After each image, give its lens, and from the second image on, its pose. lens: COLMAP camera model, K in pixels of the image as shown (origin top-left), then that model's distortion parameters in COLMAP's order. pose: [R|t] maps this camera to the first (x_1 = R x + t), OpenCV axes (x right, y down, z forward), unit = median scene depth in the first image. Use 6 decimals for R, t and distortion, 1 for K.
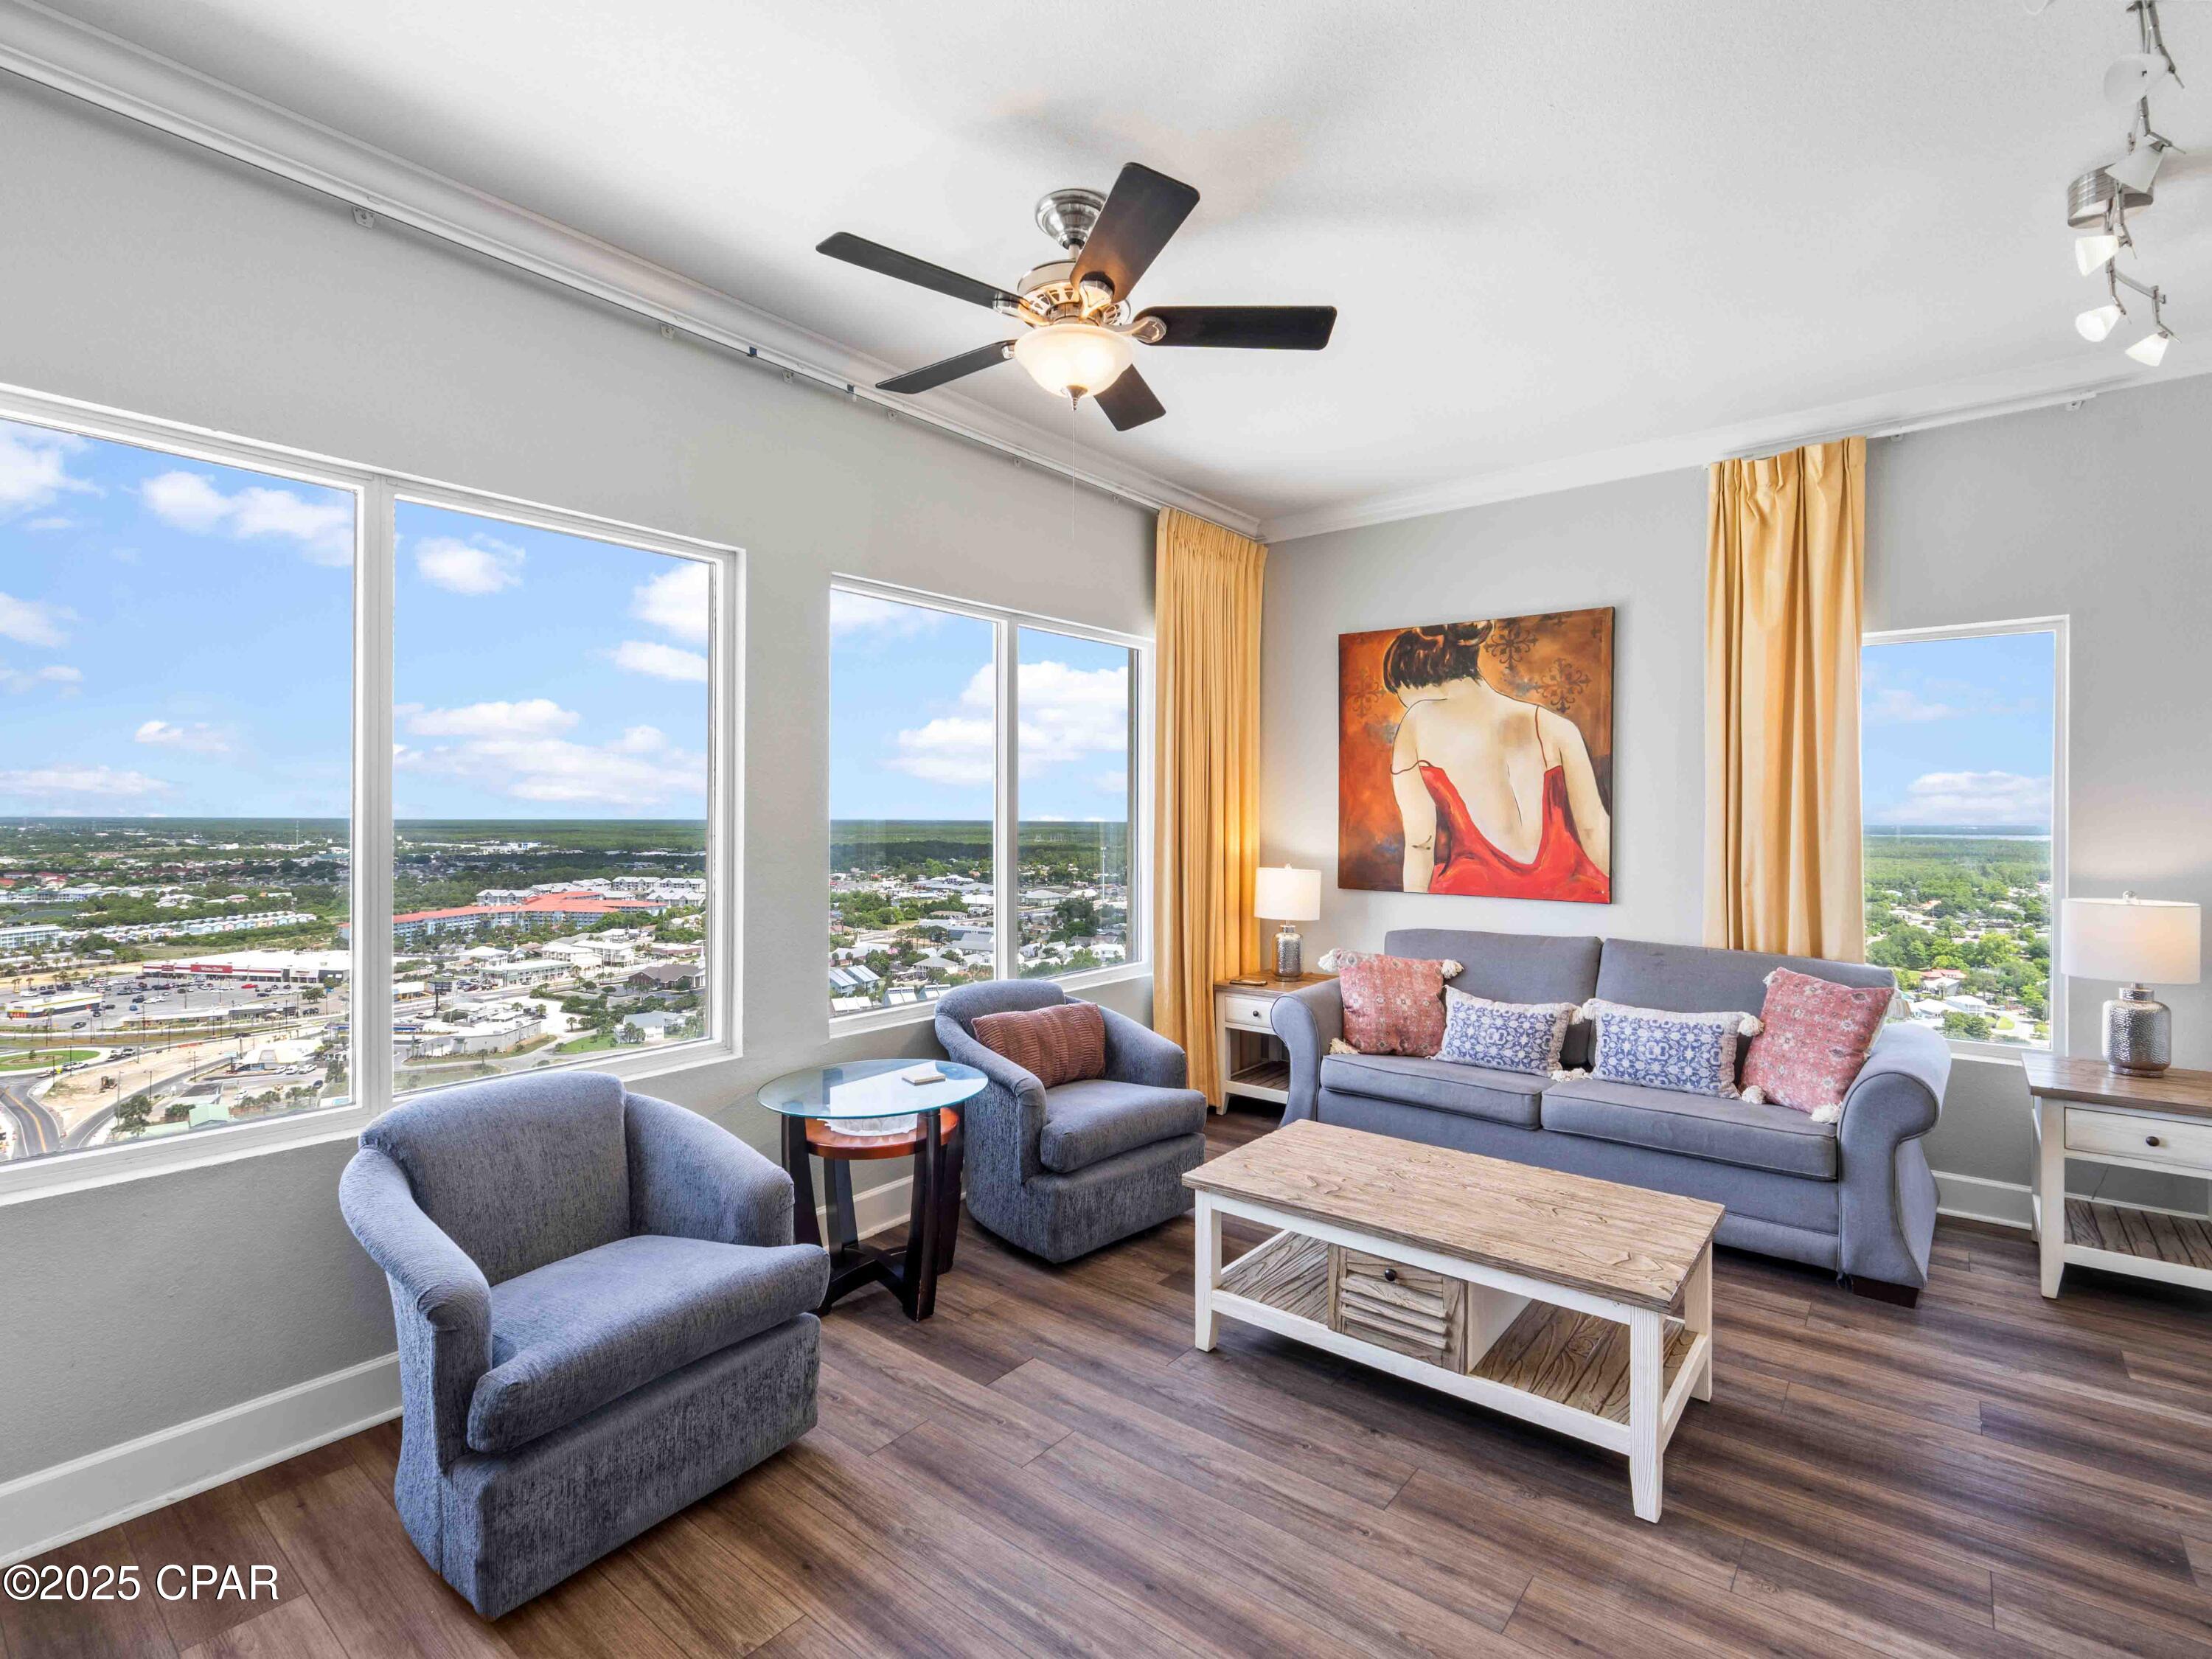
lens RADIAL K [[1046.9, 0, 1108.2], [0, 1046.9, 820.3], [0, 0, 1]] dist [-0.005397, -0.000743]
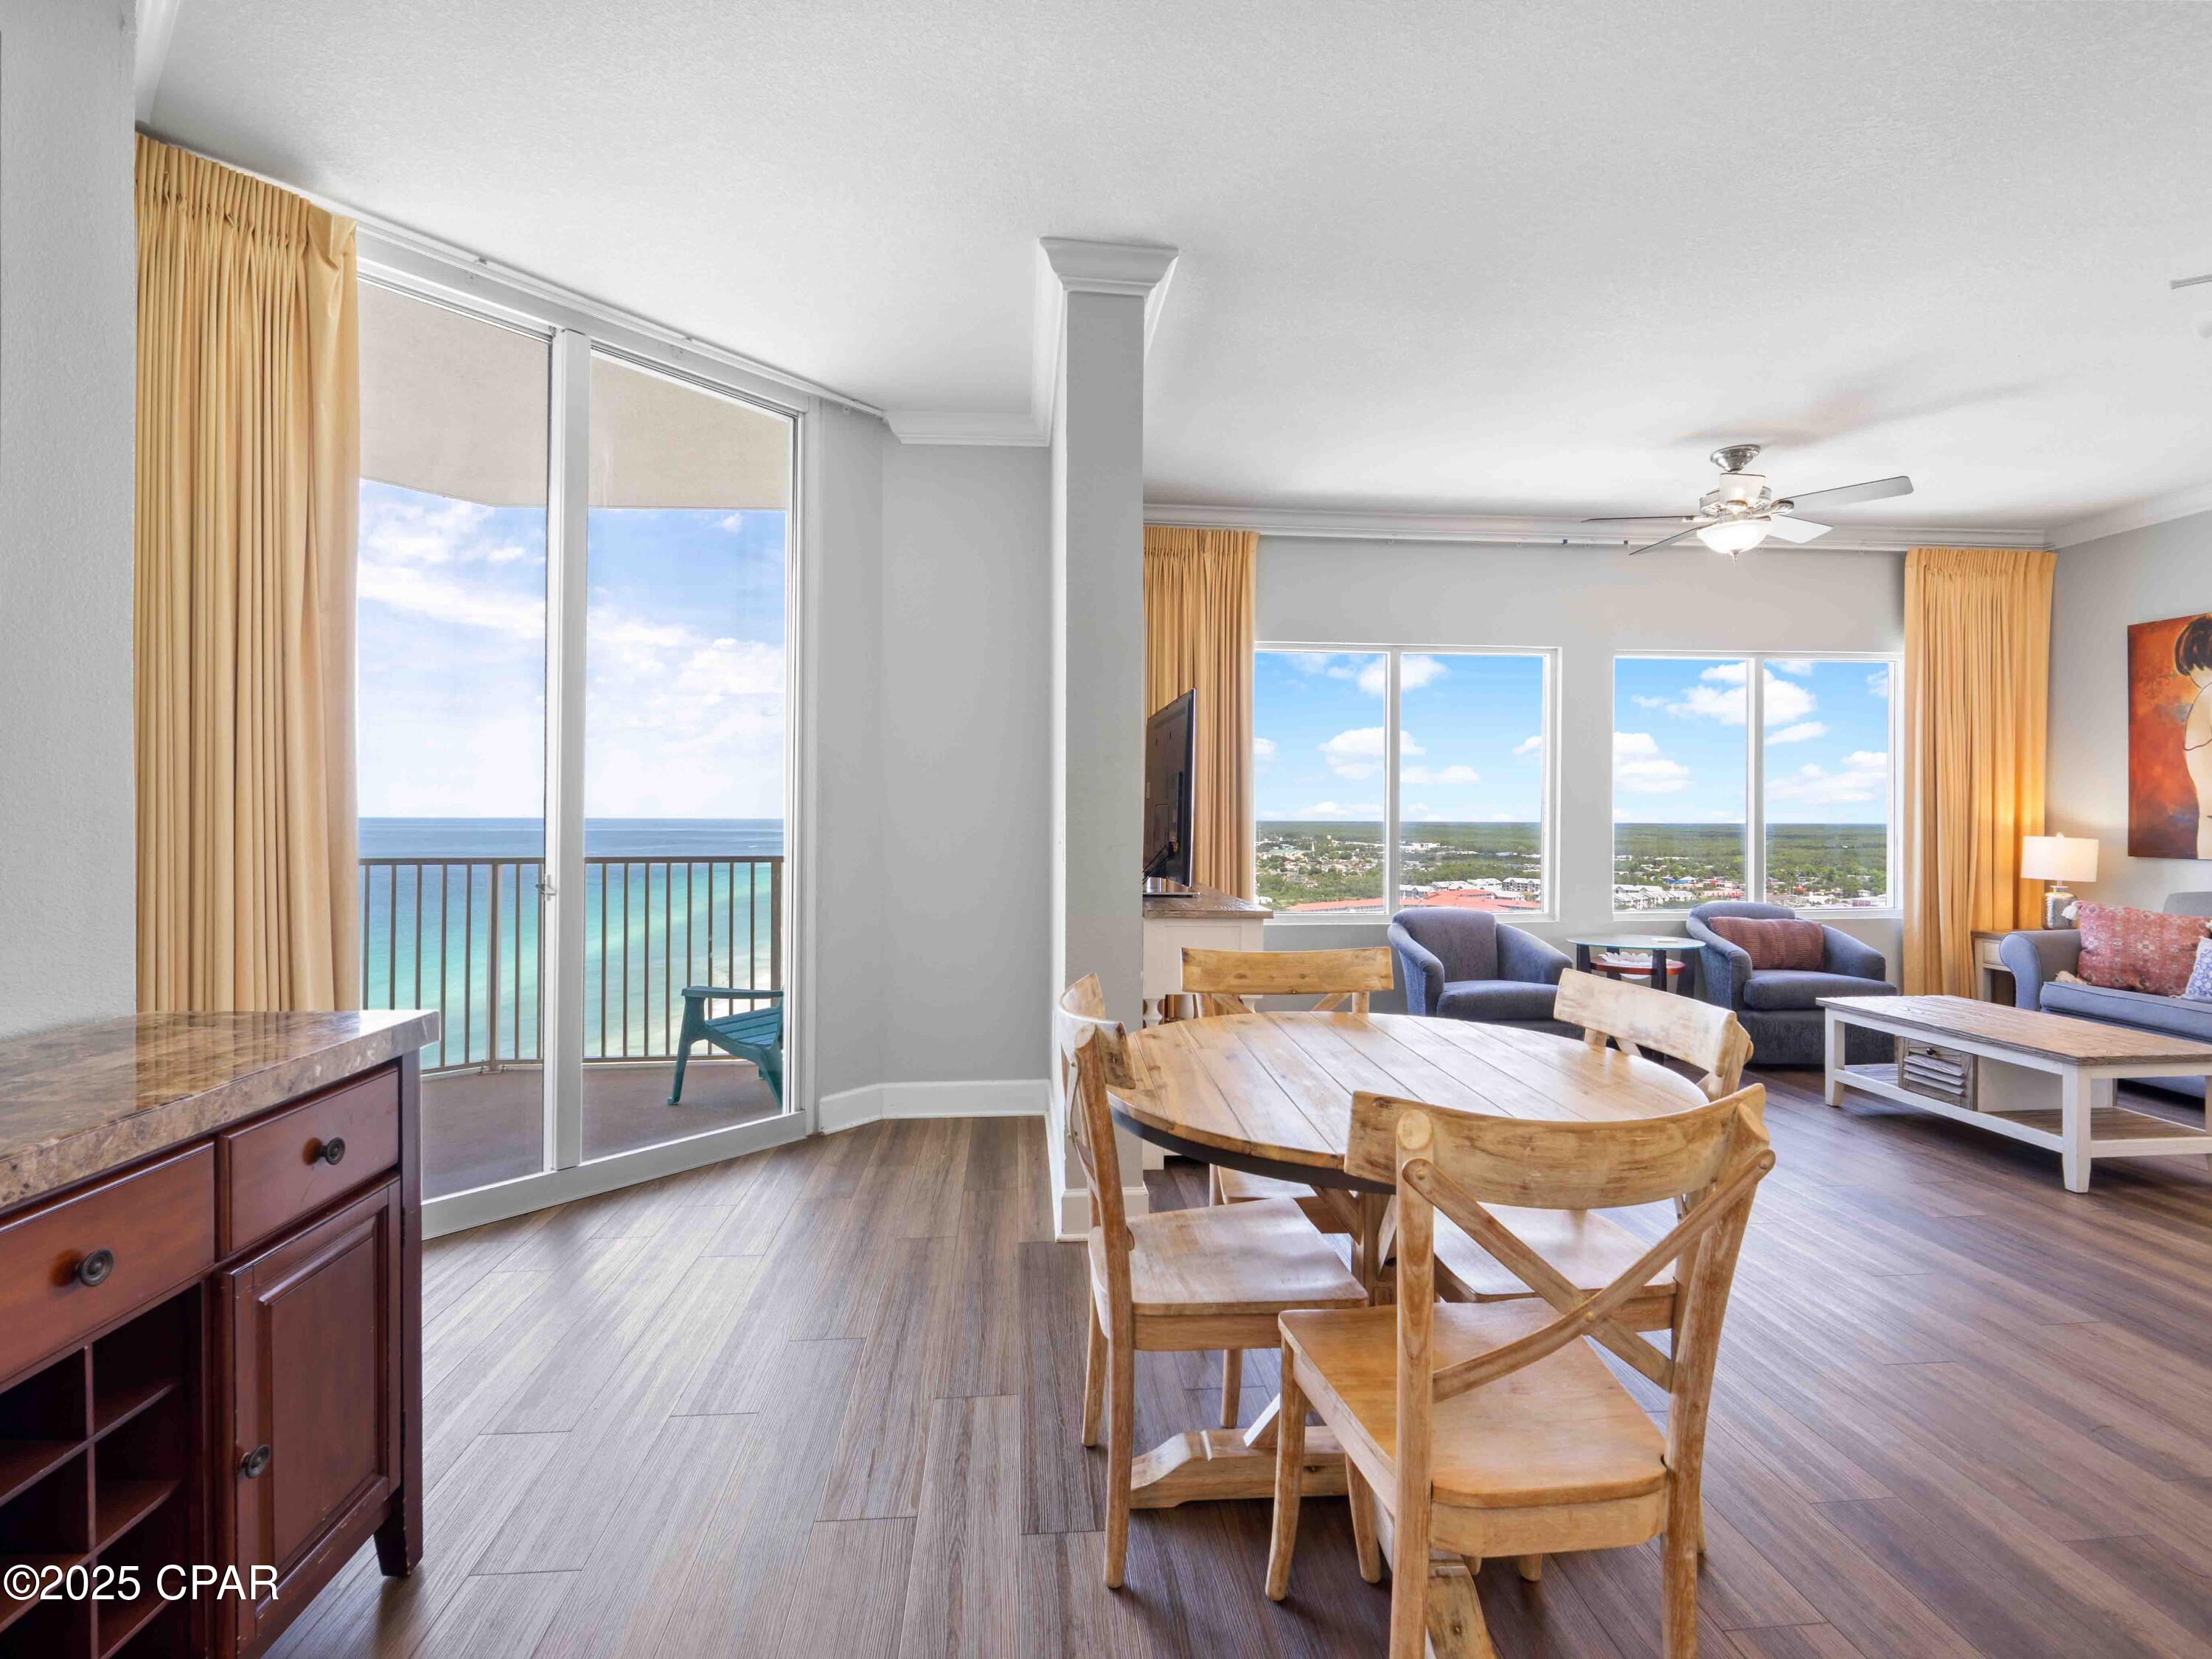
lens RADIAL K [[1046.9, 0, 1108.2], [0, 1046.9, 820.3], [0, 0, 1]] dist [-0.005397, -0.000743]
pose [[0.693691, 0.001268, -0.720272, 0.299558], [-0.003267, 0.999994, -0.001387, 0.036497], [0.720265, 0.003315, 0.693691, -0.599809]]
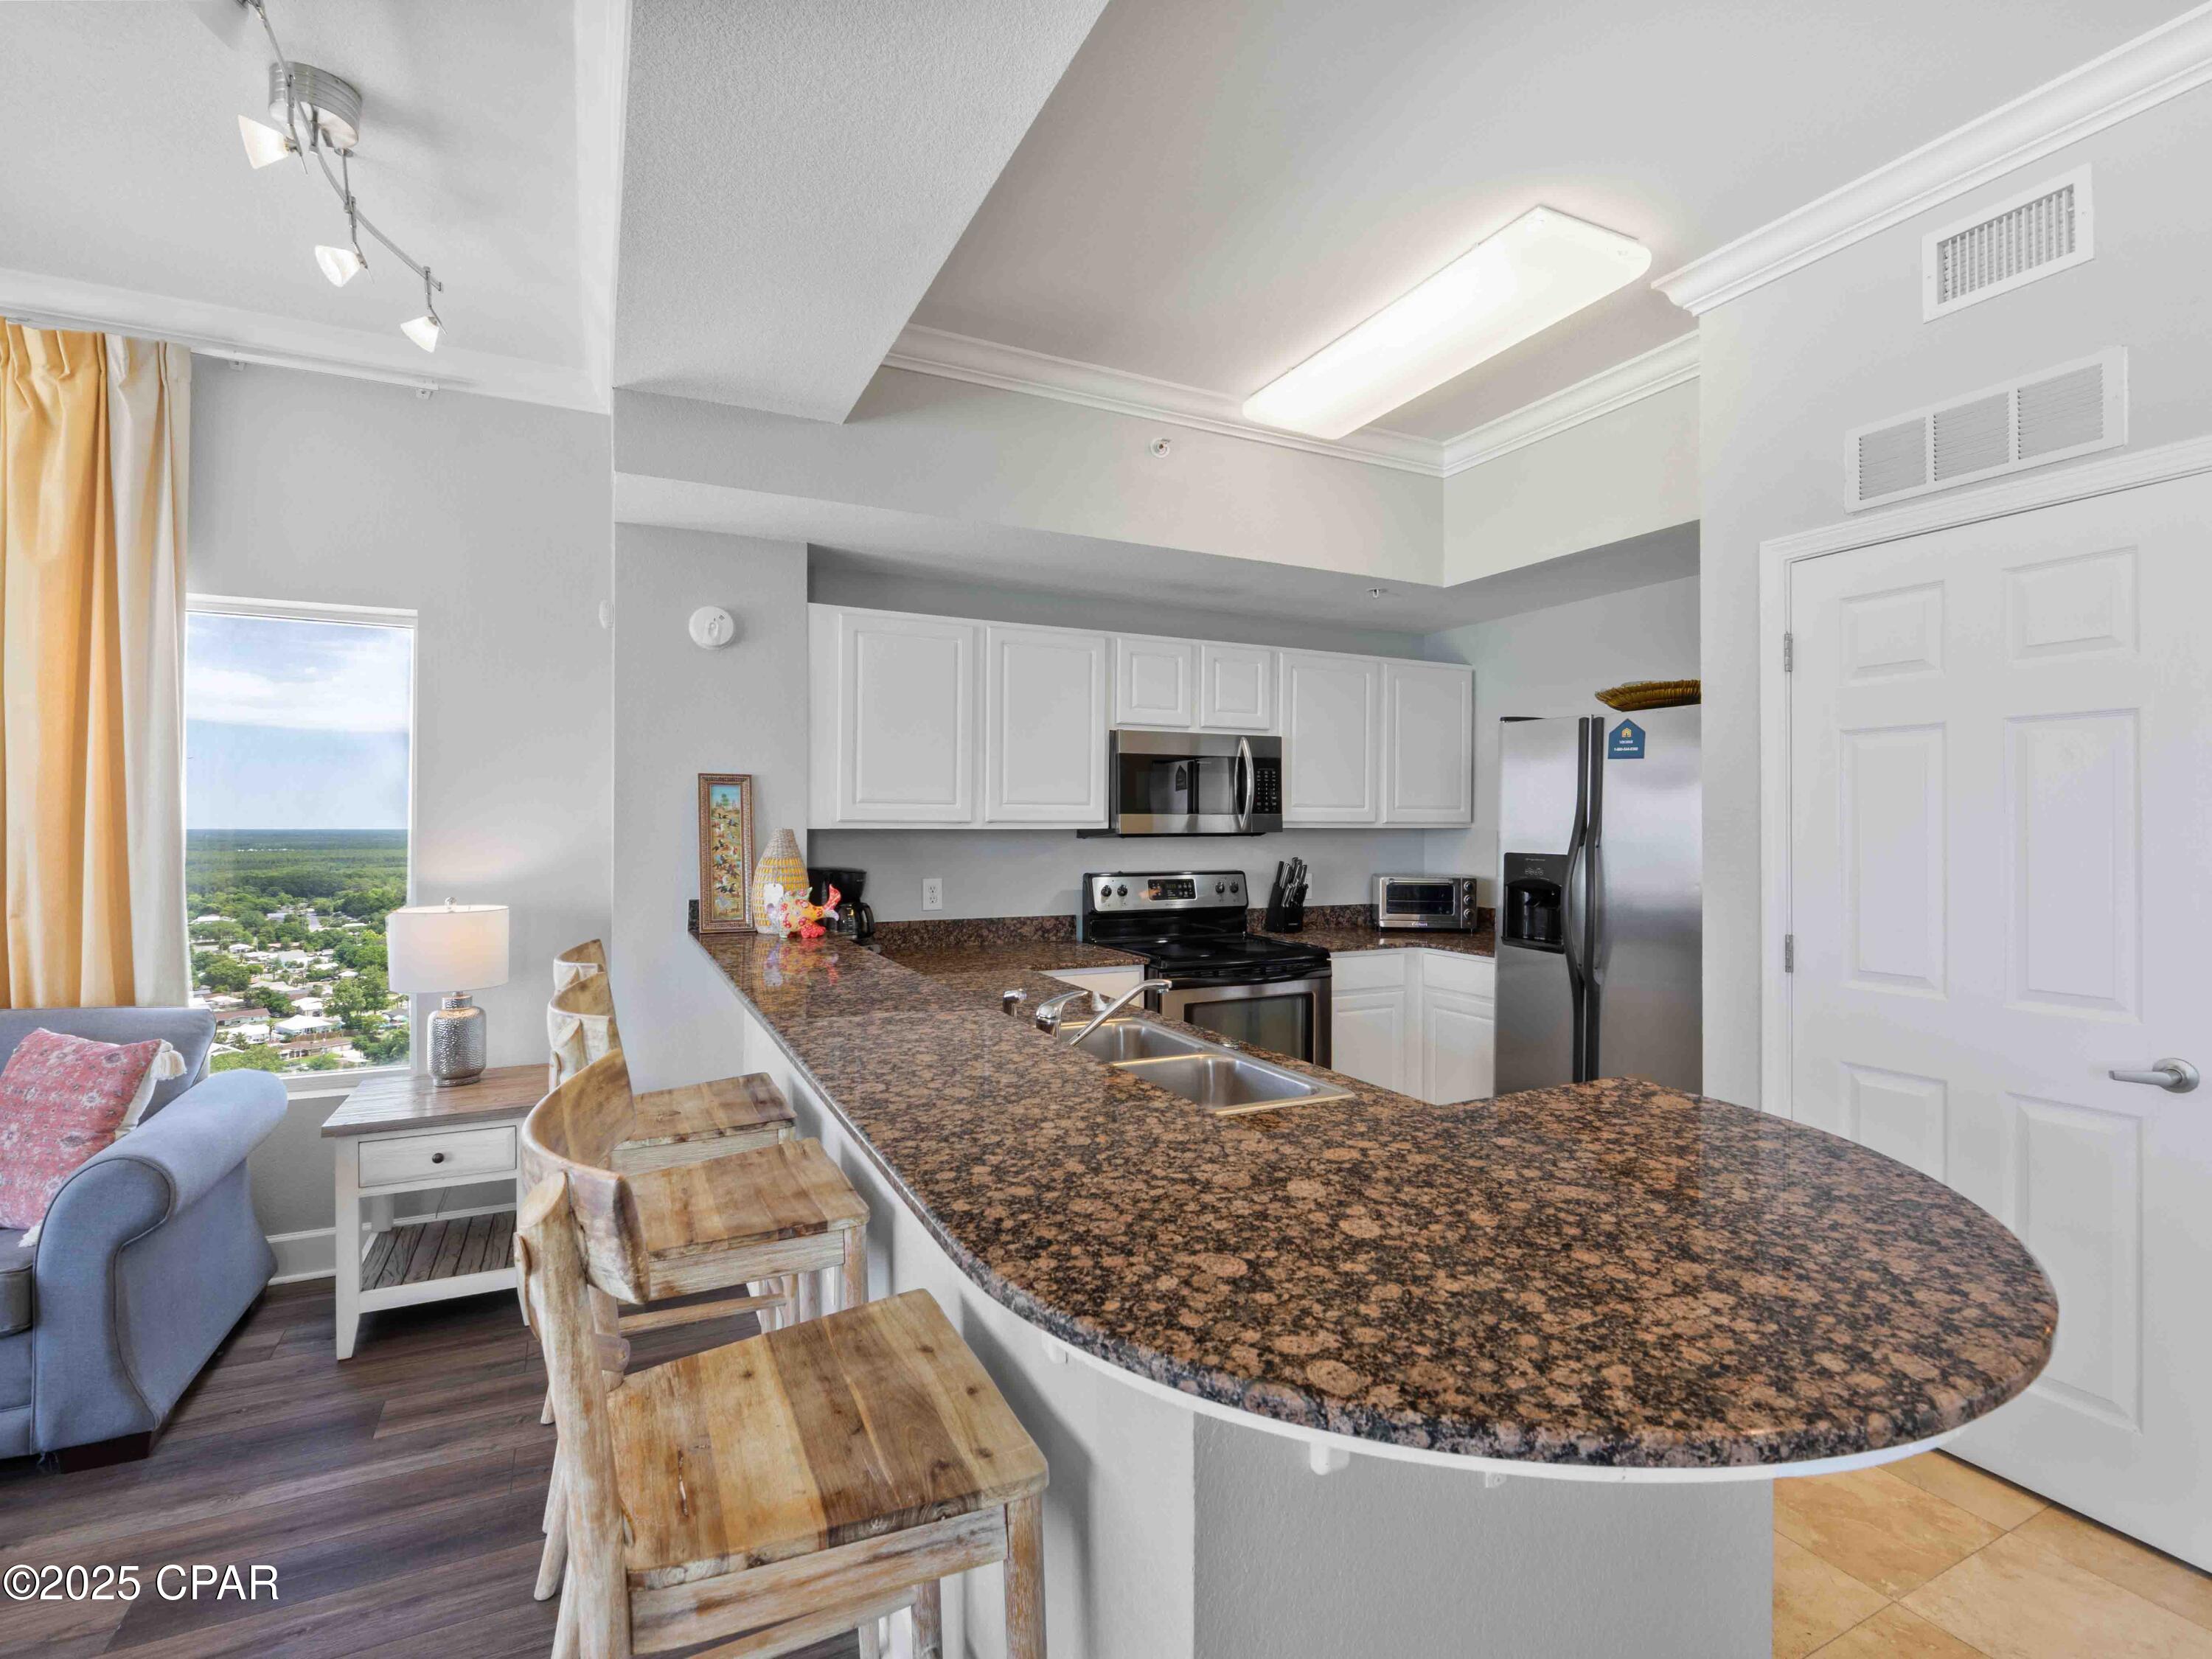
lens RADIAL K [[1046.9, 0, 1108.2], [0, 1046.9, 820.3], [0, 0, 1]] dist [-0.005397, -0.000743]
pose [[0.415631, 0.003413, 0.909527, 0.243038], [0.001982, 0.999987, -0.004659, 0.000847], [-0.909531, 0.003739, 0.415619, 0.019427]]
